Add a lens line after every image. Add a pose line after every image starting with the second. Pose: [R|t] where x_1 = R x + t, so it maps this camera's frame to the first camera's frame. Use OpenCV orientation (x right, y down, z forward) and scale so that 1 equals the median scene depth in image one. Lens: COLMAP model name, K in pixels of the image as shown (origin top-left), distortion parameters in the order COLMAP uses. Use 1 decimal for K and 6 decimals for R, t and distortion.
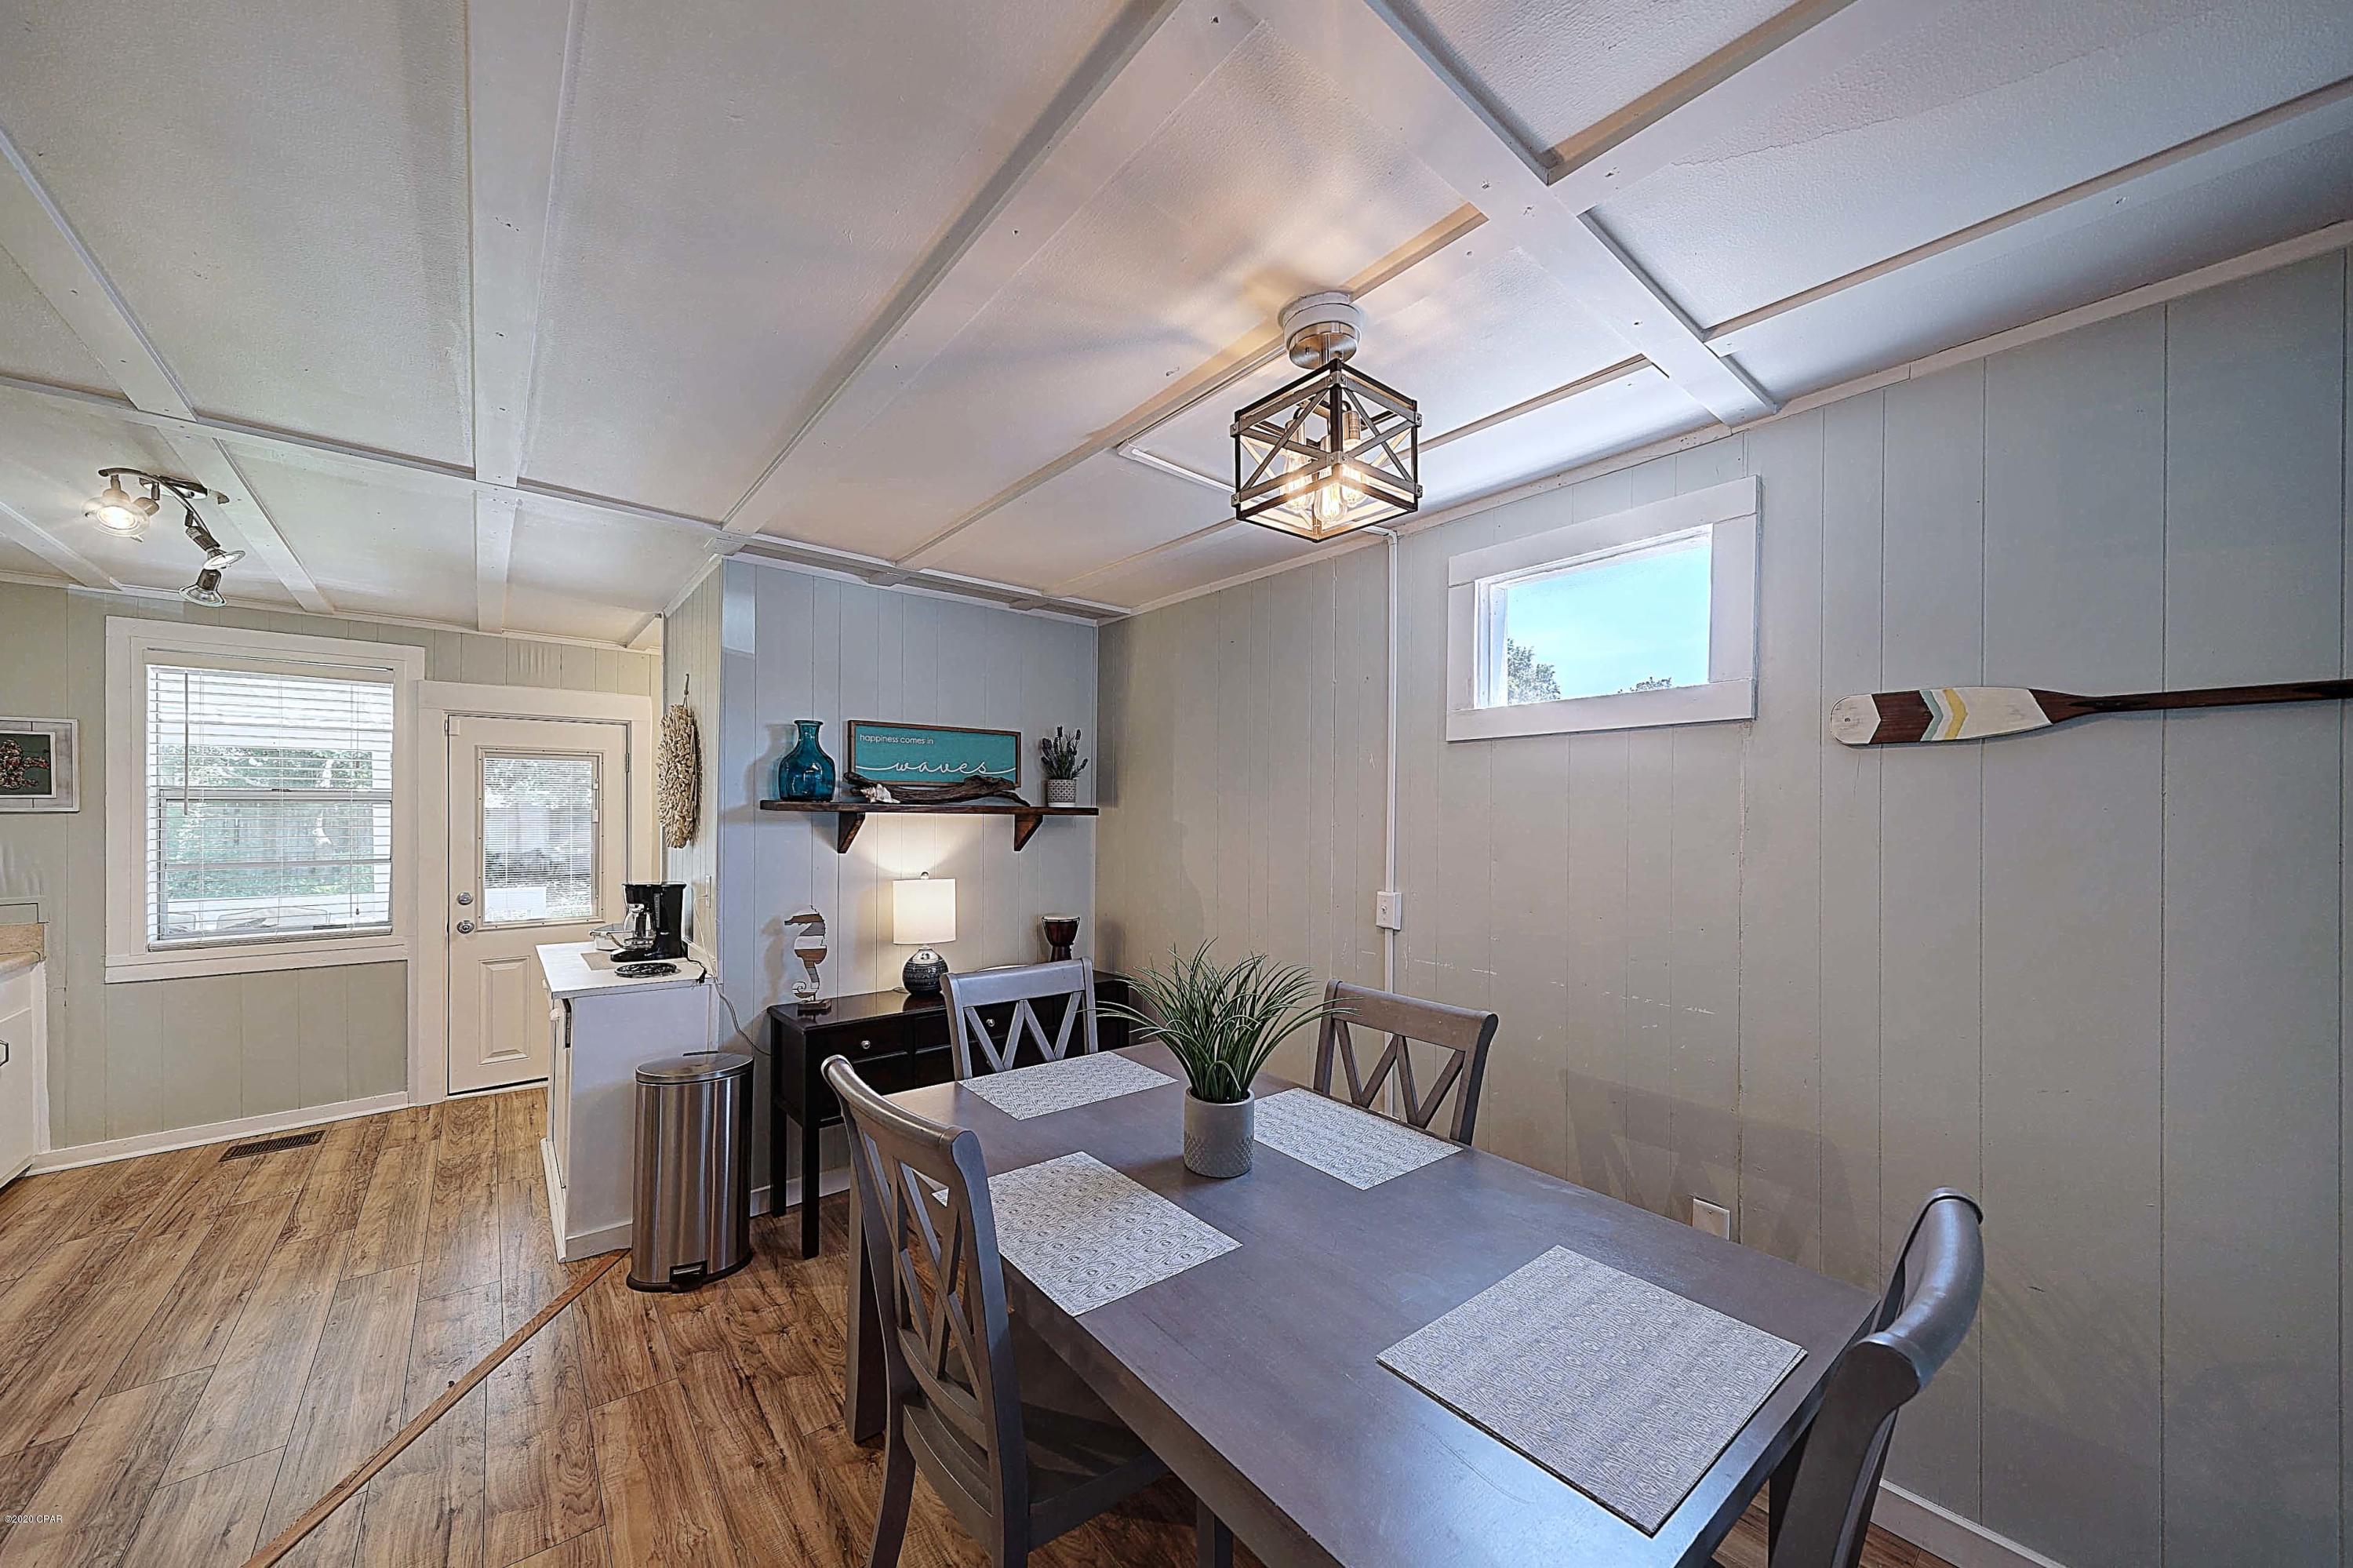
lens RADIAL K [[816.7, 0, 1148.2], [0, 816.7, 812.3], [0, 0, 1]] dist [-0.002006, -0.000083]
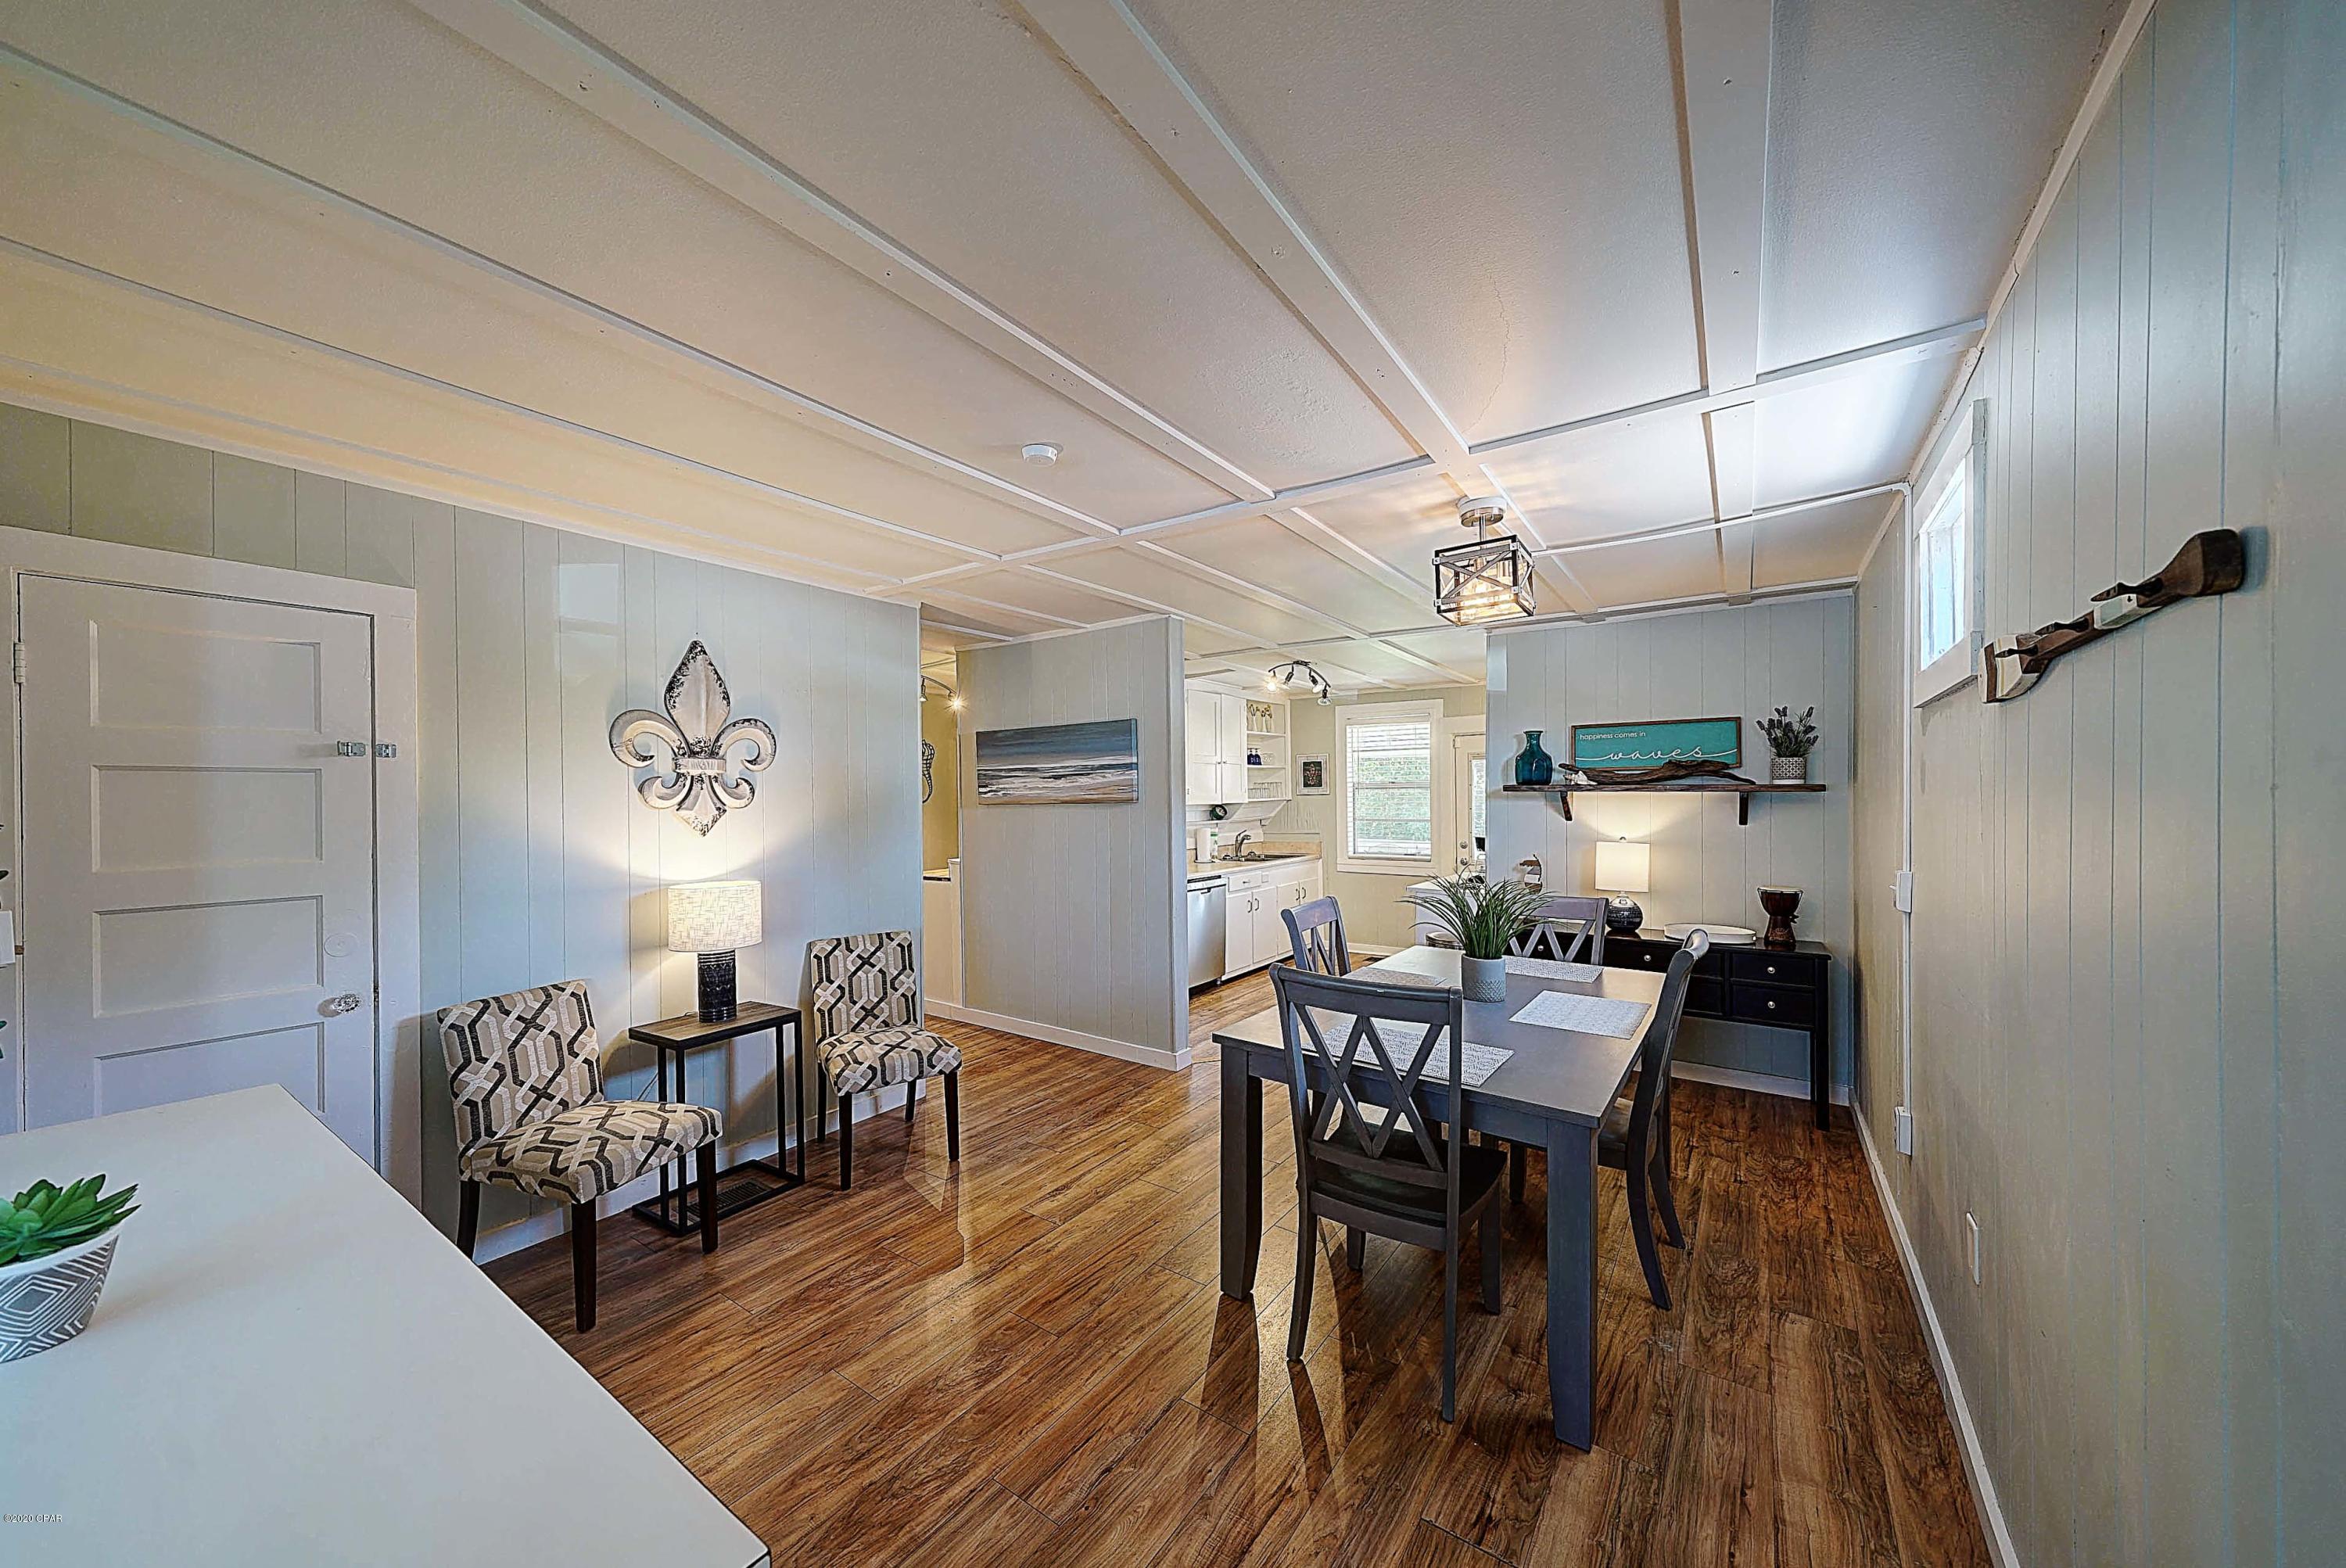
lens RADIAL K [[814.3, 0, 1168.8], [0, 814.3, 797.3], [0, 0, 1]] dist [-0.002006, -0.000083]
pose [[0.280720, -0.004538, -0.959779, 0.753051], [0.007930, 0.999966, -0.002409, 0.007542], [0.959757, -0.006935, 0.280747, -0.053717]]
